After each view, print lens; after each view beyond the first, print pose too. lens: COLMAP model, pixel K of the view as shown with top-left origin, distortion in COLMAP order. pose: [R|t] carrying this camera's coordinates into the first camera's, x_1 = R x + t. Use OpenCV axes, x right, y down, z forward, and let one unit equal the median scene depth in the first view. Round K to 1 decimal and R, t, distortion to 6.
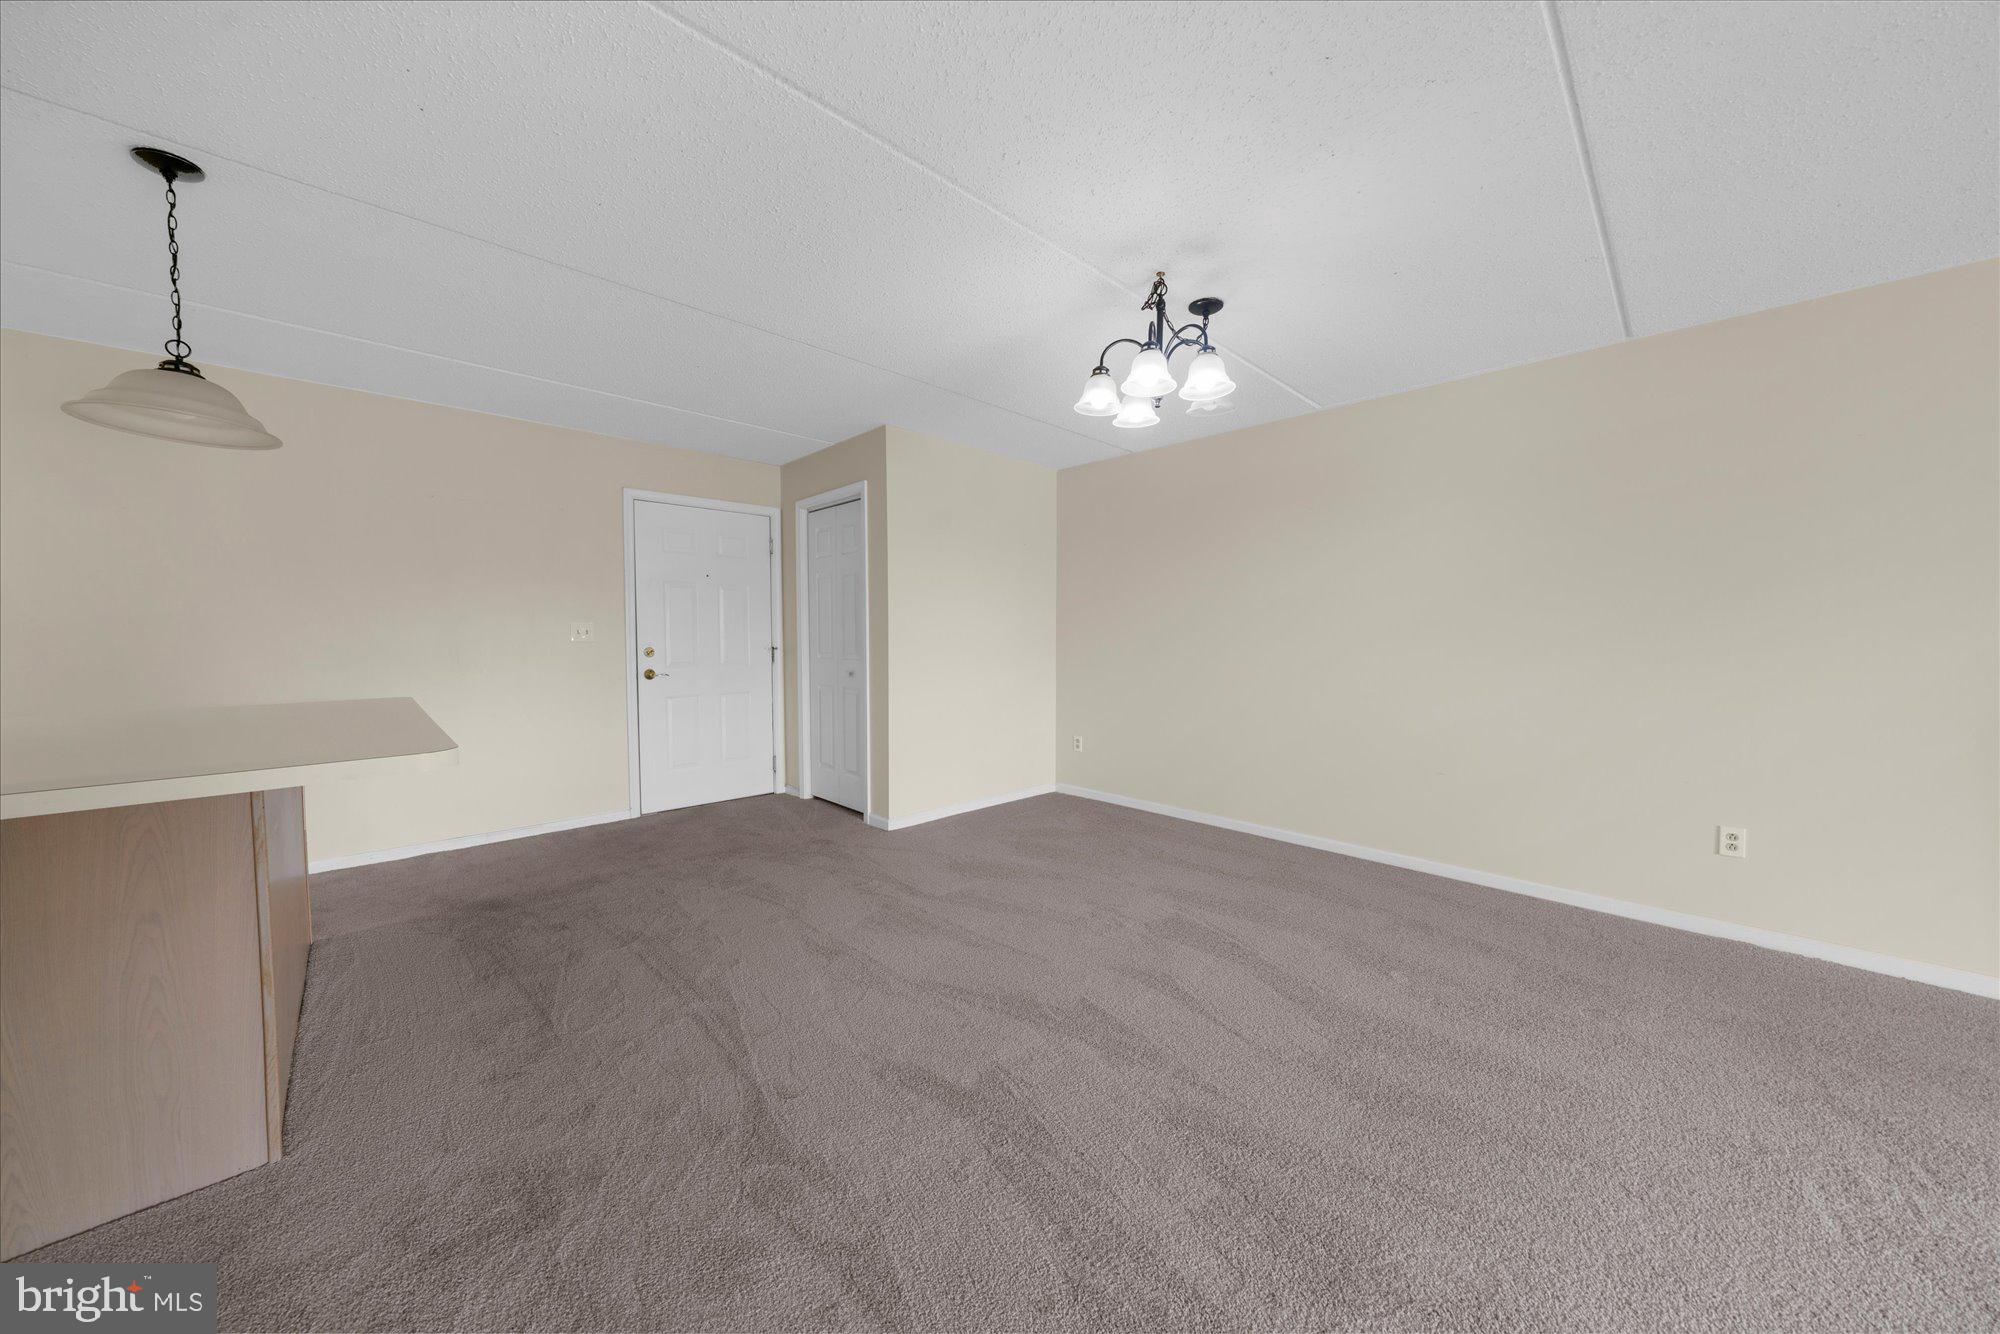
lens RADIAL K [[681.2, 0, 1000.0], [0, 681.2, 667.0], [0, 0, 1]] dist [0.000483, 0.000022]
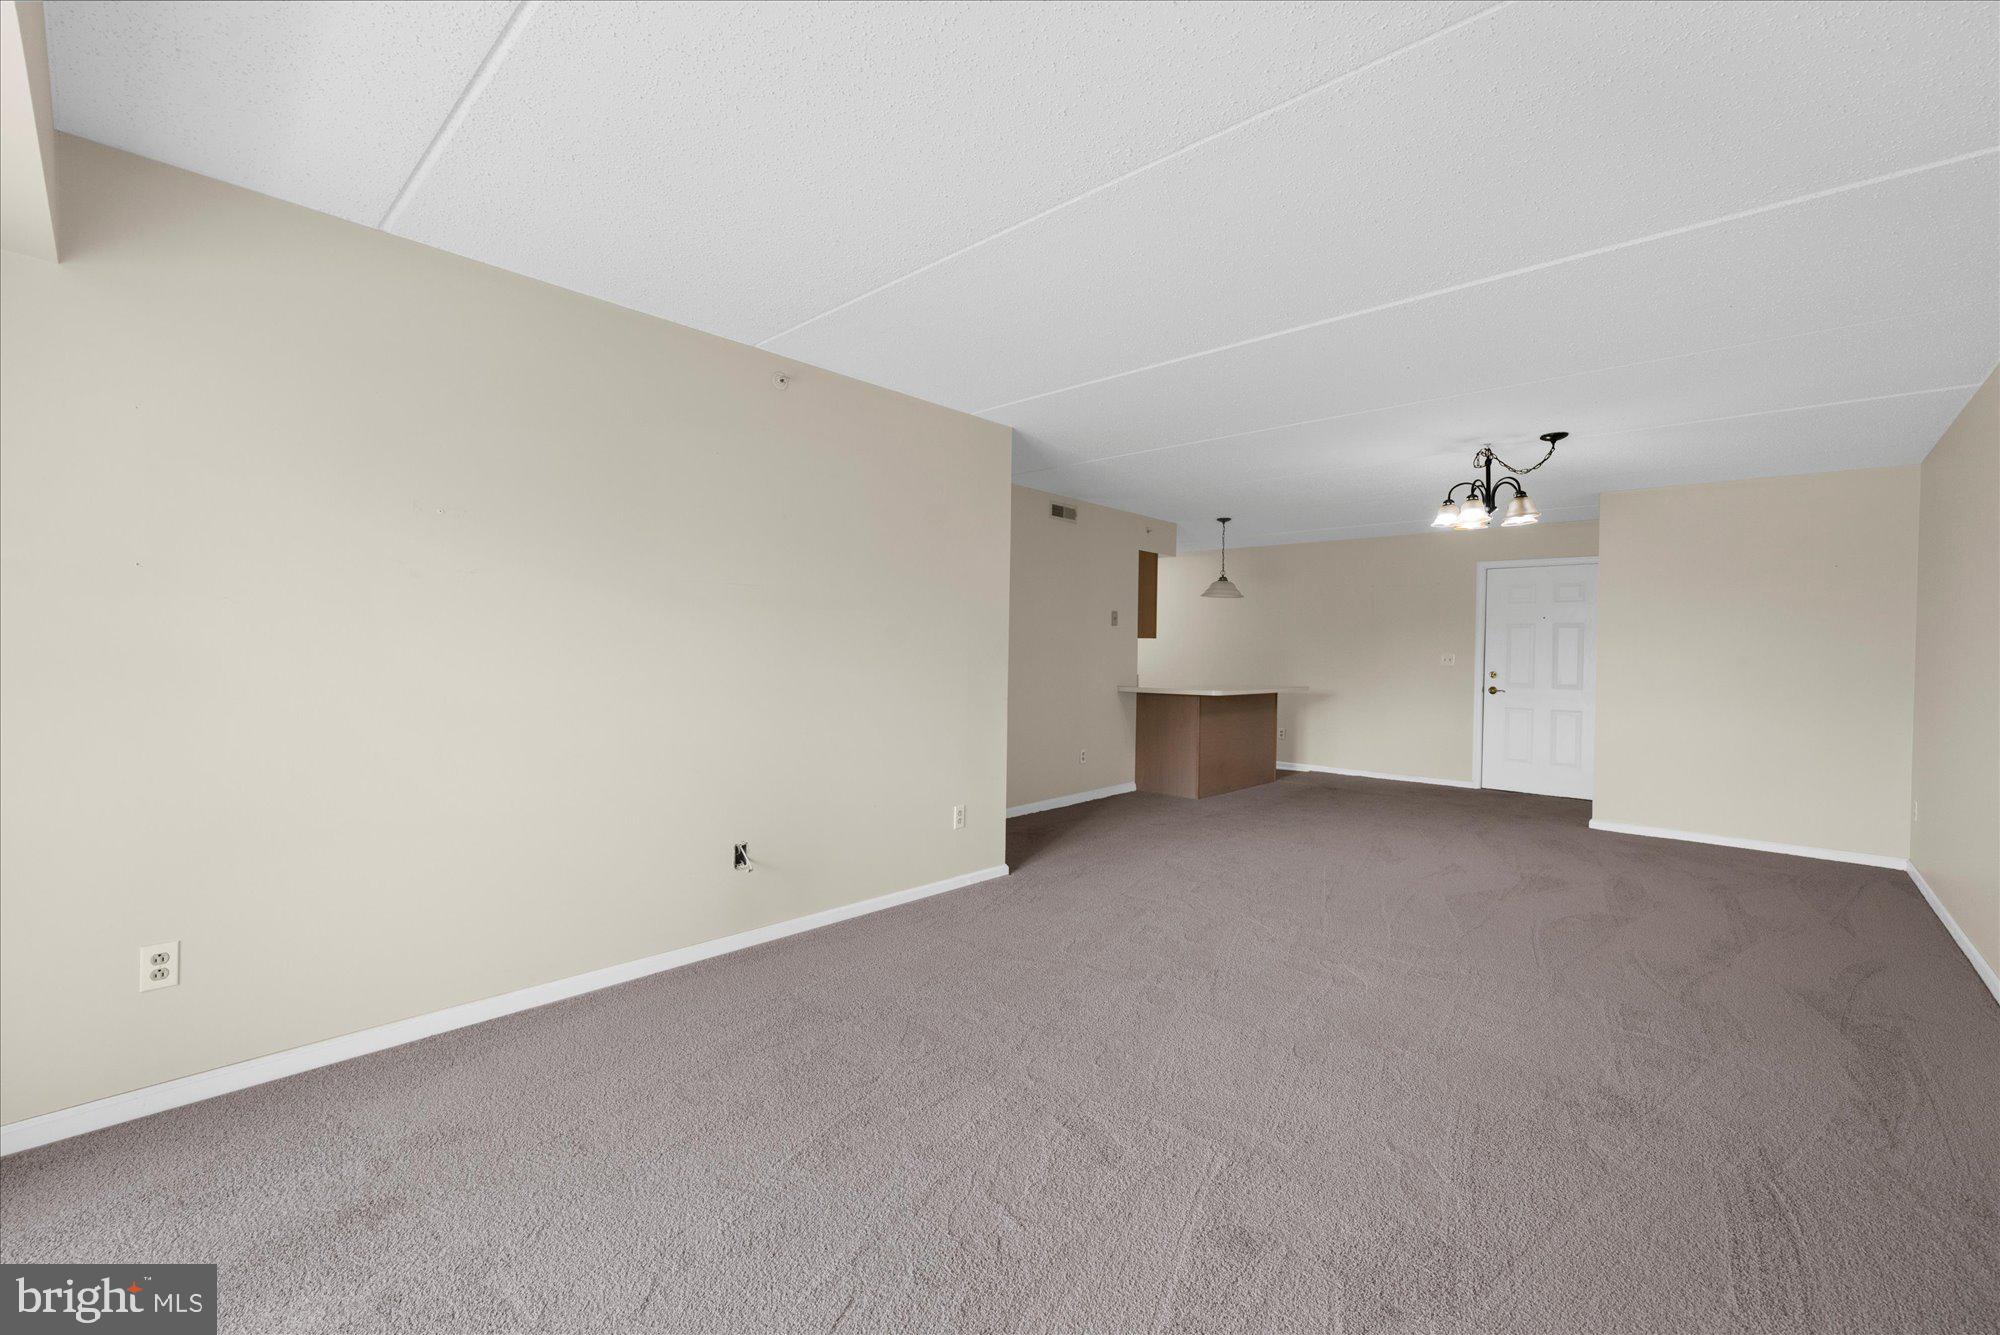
lens RADIAL K [[809.1, 0, 1009.3], [0, 809.1, 648.6], [0, 0, 1]] dist [0.001237, 0.000112]
pose [[0.063515, 0.005218, -0.997967, 1.093092], [-0.055534, 0.998455, 0.001686, -0.022453], [0.996435, 0.055314, 0.063707, -0.108404]]
